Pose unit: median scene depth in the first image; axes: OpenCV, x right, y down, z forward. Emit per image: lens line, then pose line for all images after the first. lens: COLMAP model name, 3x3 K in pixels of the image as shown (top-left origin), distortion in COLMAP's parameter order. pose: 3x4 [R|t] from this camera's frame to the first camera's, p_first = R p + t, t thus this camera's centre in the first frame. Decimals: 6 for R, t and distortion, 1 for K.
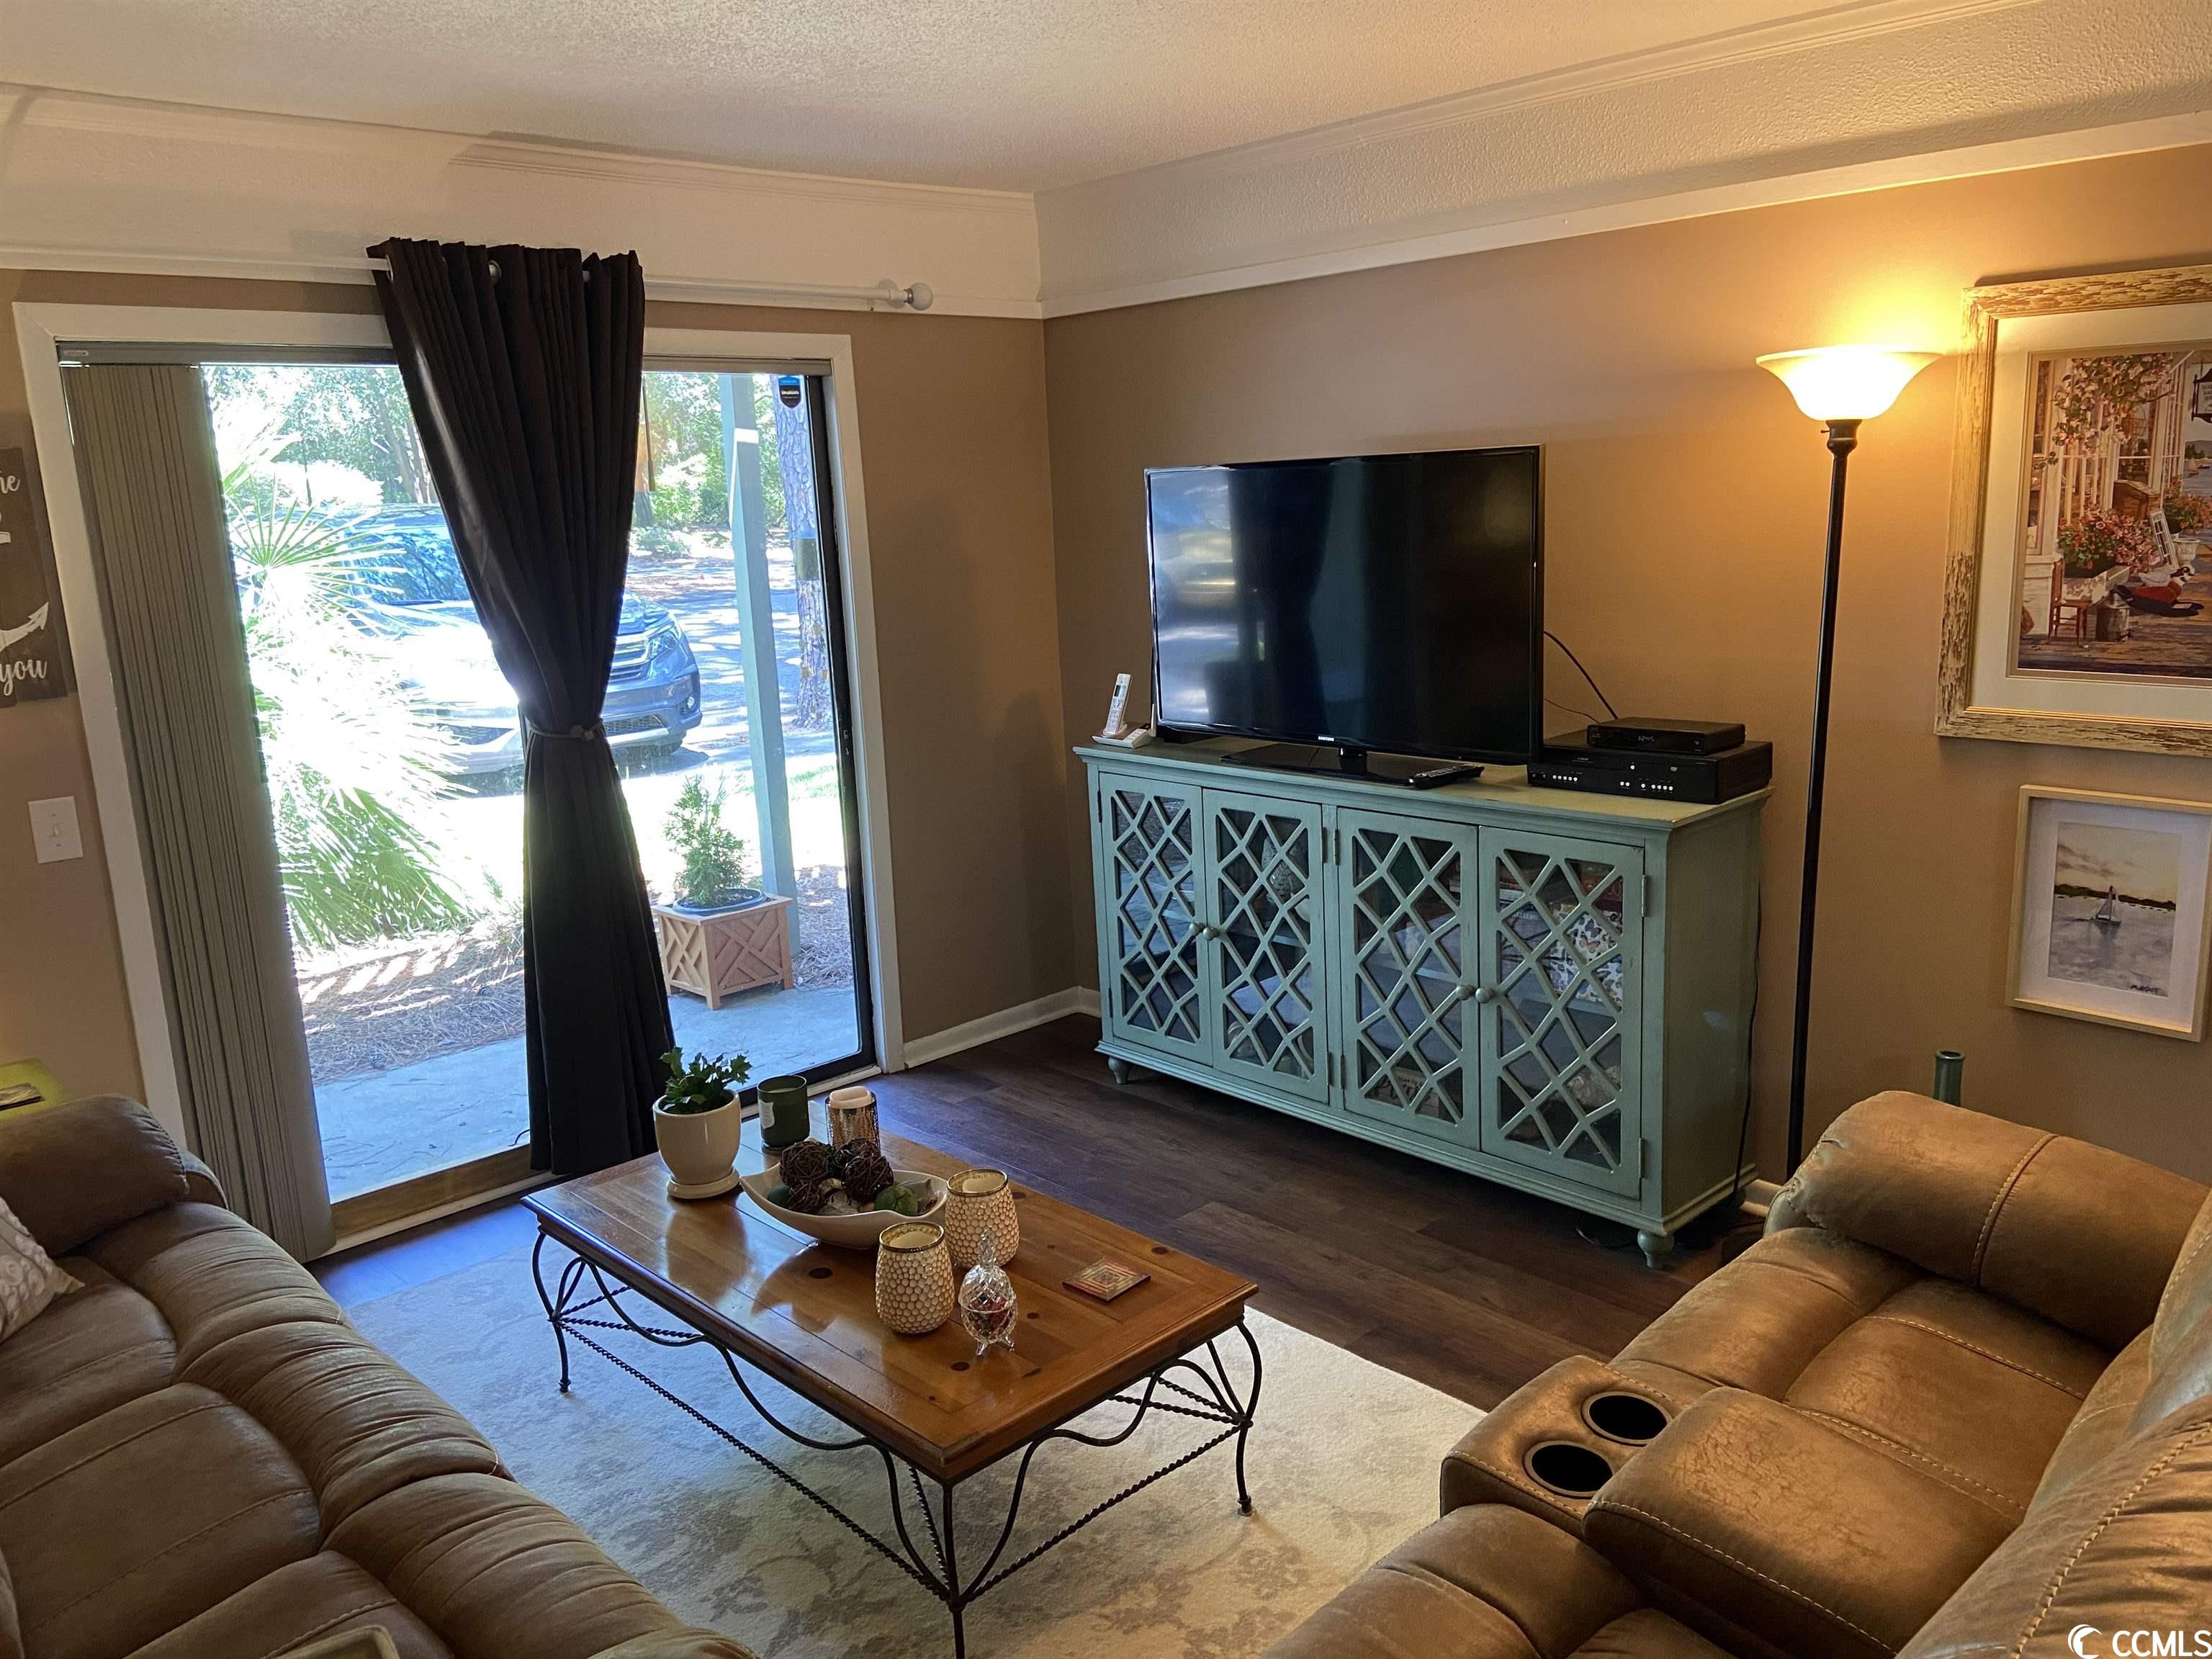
lens RADIAL K [[1686.8, 0, 1110.7], [0, 1686.8, 833.1], [0, 0, 1]] dist [0.078072, -0.056299]
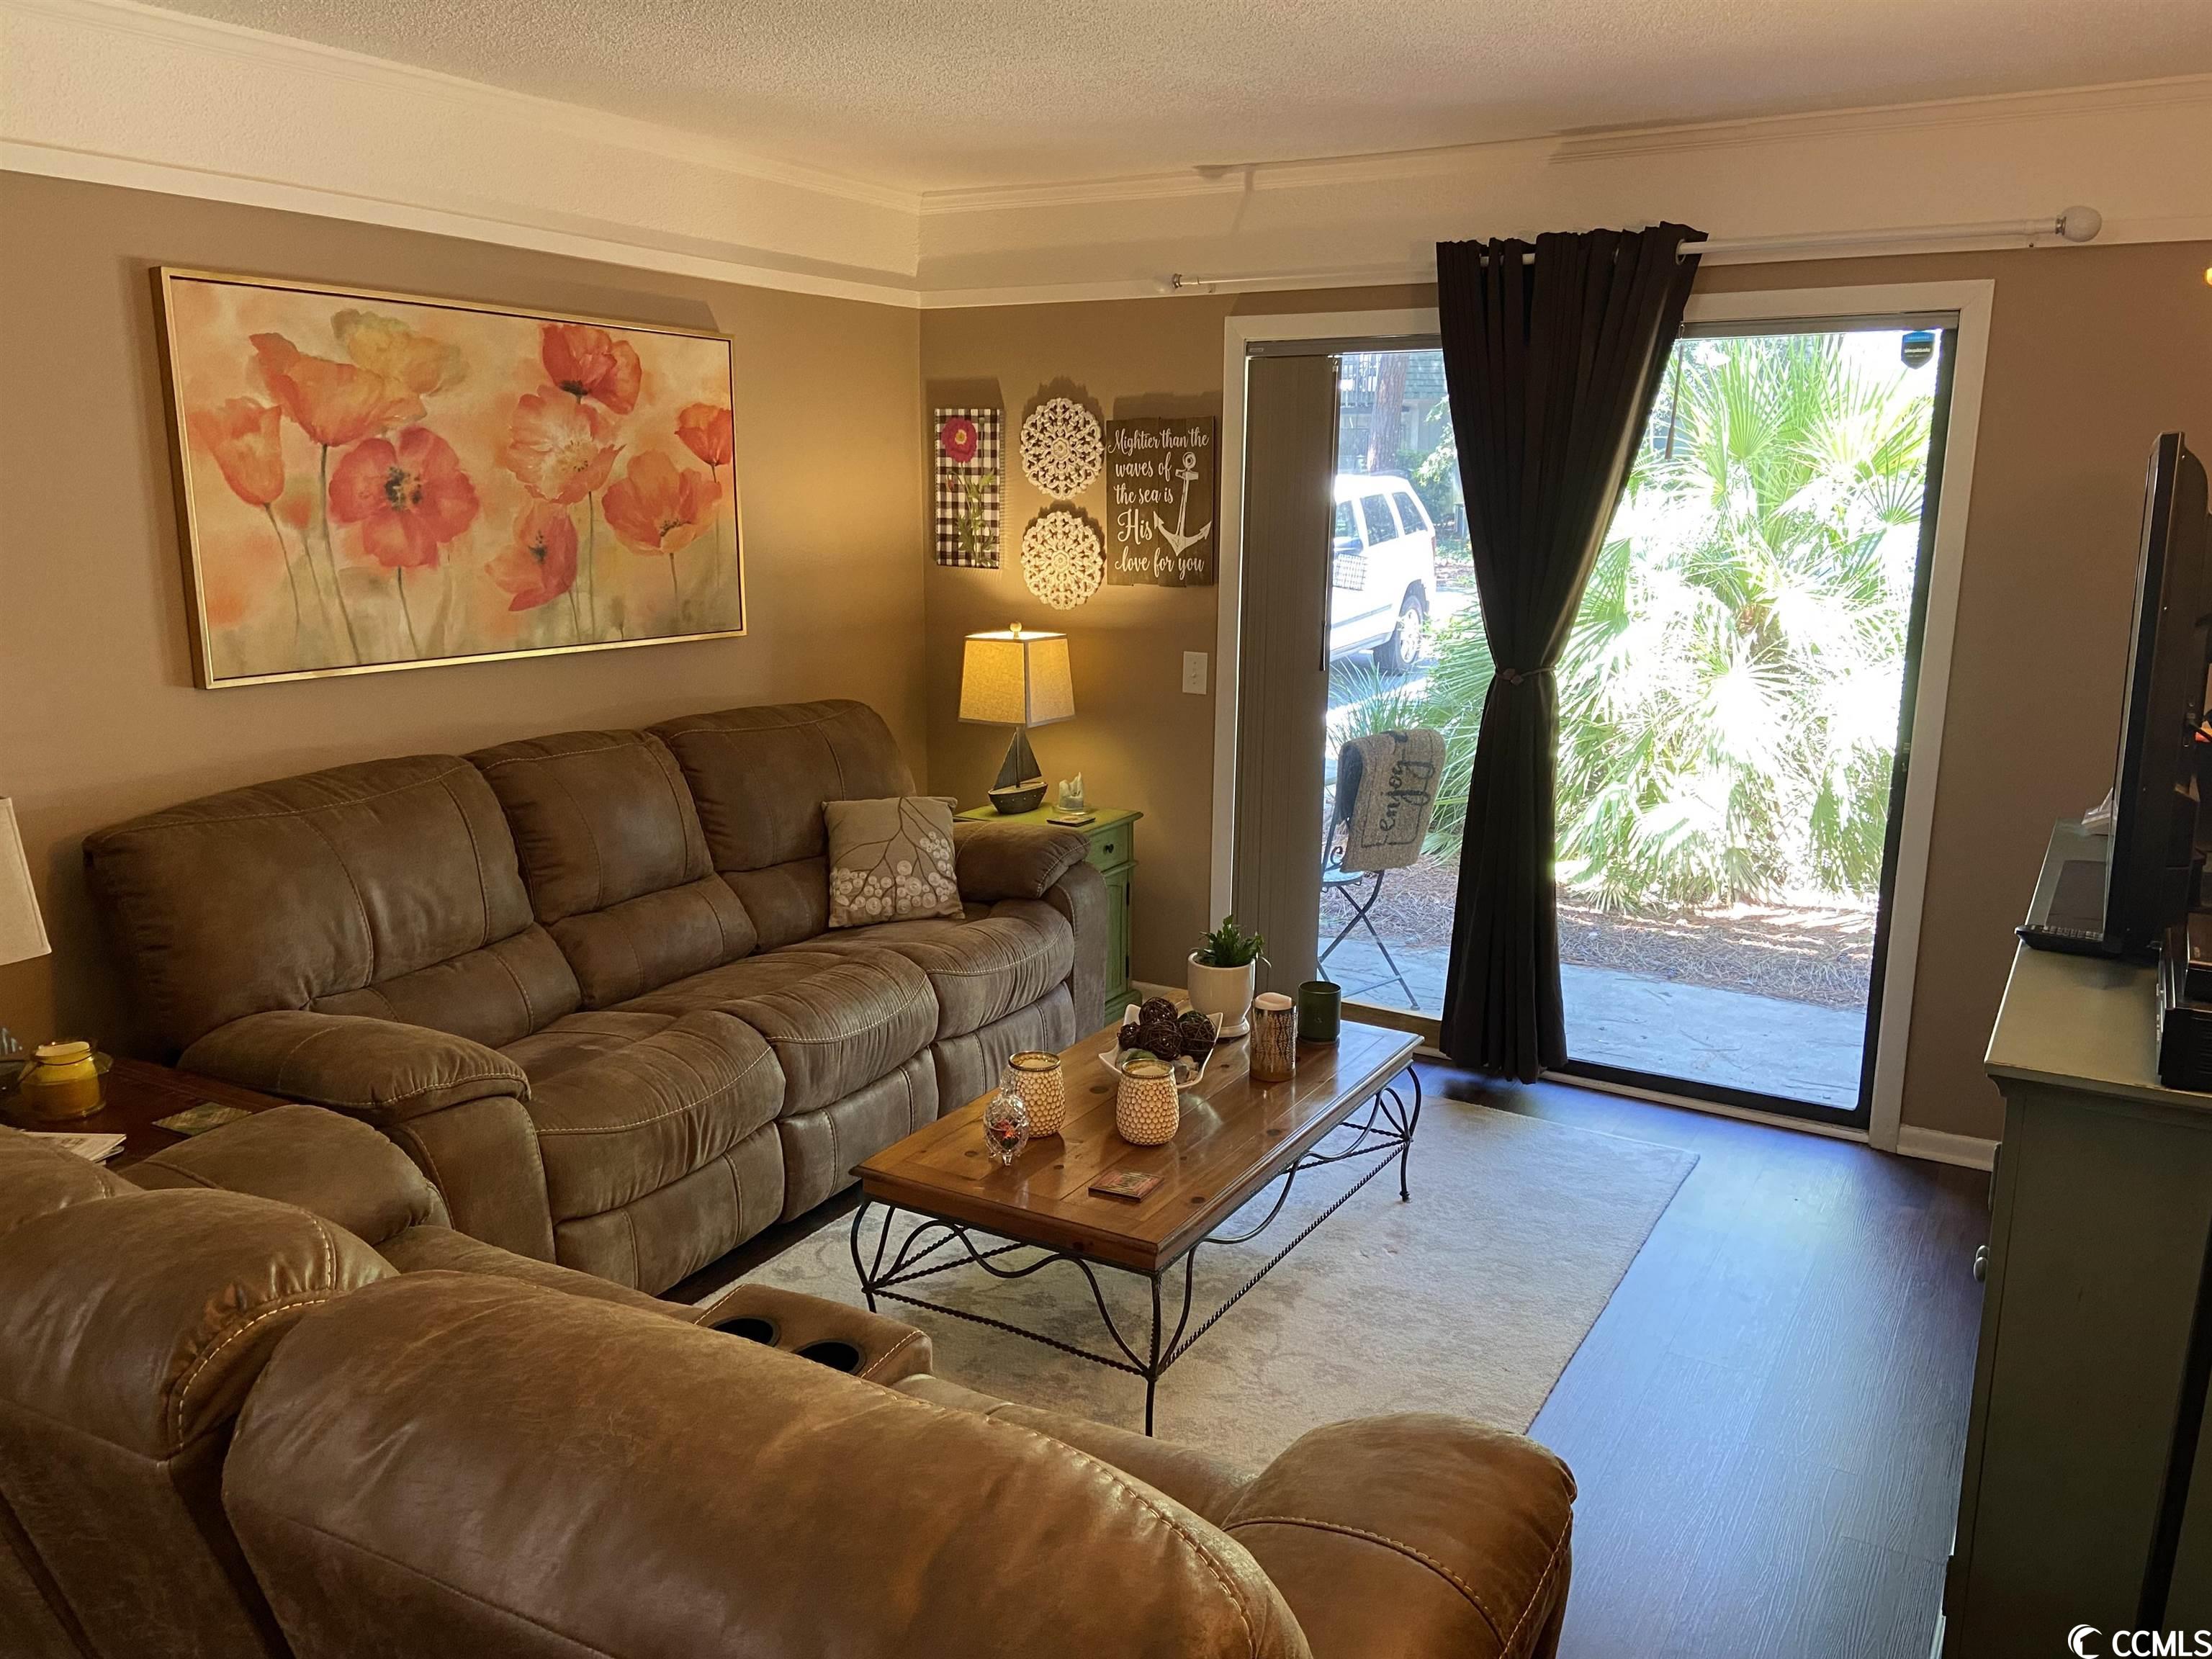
lens RADIAL K [[1686.8, 0, 1108.8], [0, 1686.8, 828.8], [0, 0, 1]] dist [0.078072, -0.056299]
pose [[0.271323, 0.241524, -0.931692, 0.612203], [-0.218166, 0.958241, 0.184873, -0.101578], [0.937437, 0.153103, 0.312685, 0.392053]]
